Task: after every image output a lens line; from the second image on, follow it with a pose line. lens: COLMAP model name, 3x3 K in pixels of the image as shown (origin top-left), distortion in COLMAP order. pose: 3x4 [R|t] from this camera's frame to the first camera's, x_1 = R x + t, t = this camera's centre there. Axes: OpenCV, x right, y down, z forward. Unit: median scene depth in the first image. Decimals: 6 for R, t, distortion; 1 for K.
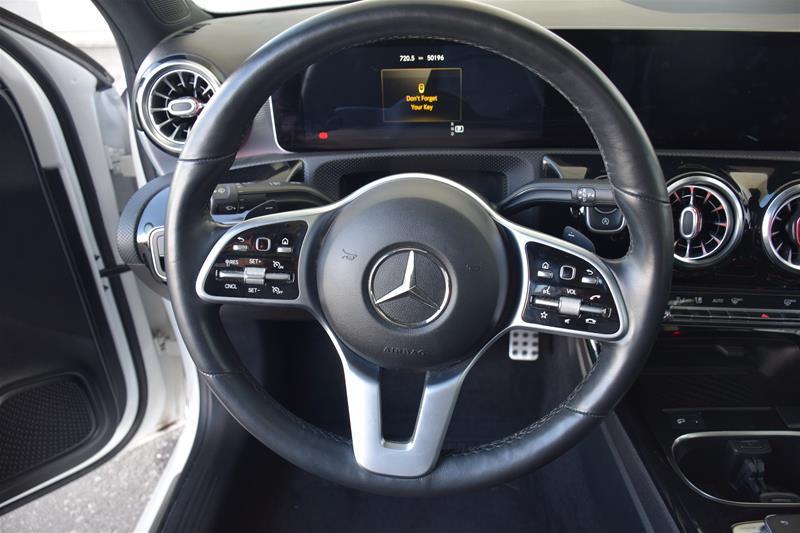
lens RADIAL K [[610.7, 0, 400.0], [0, 610.7, 266.5], [0, 0, 1]] dist [-0.110155, 0.003213]
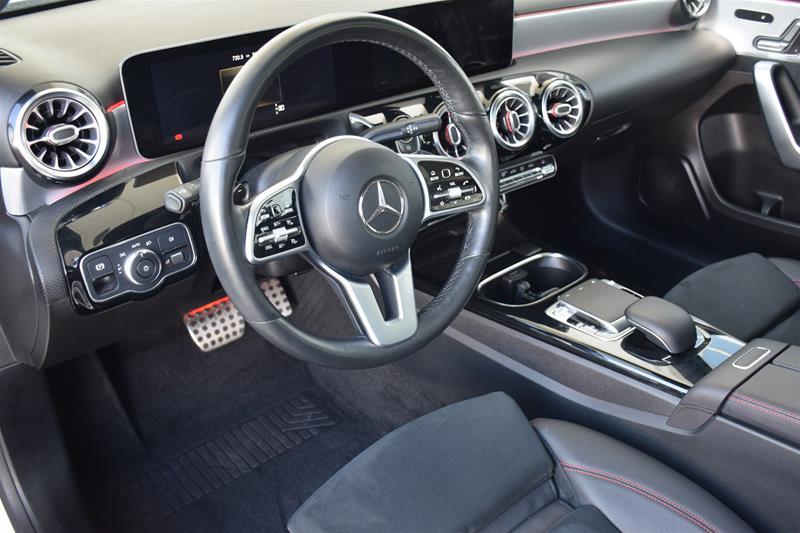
lens RADIAL K [[770.1, 0, 400.0], [0, 770.1, 266.5], [0, 0, 1]] dist [-0.054951, 0.162225]
pose [[0.715596, -0.315383, 0.623263, -0.840758], [0.323603, 0.940424, 0.104330, -0.007243], [-0.619035, 0.127032, 0.775022, -0.337360]]
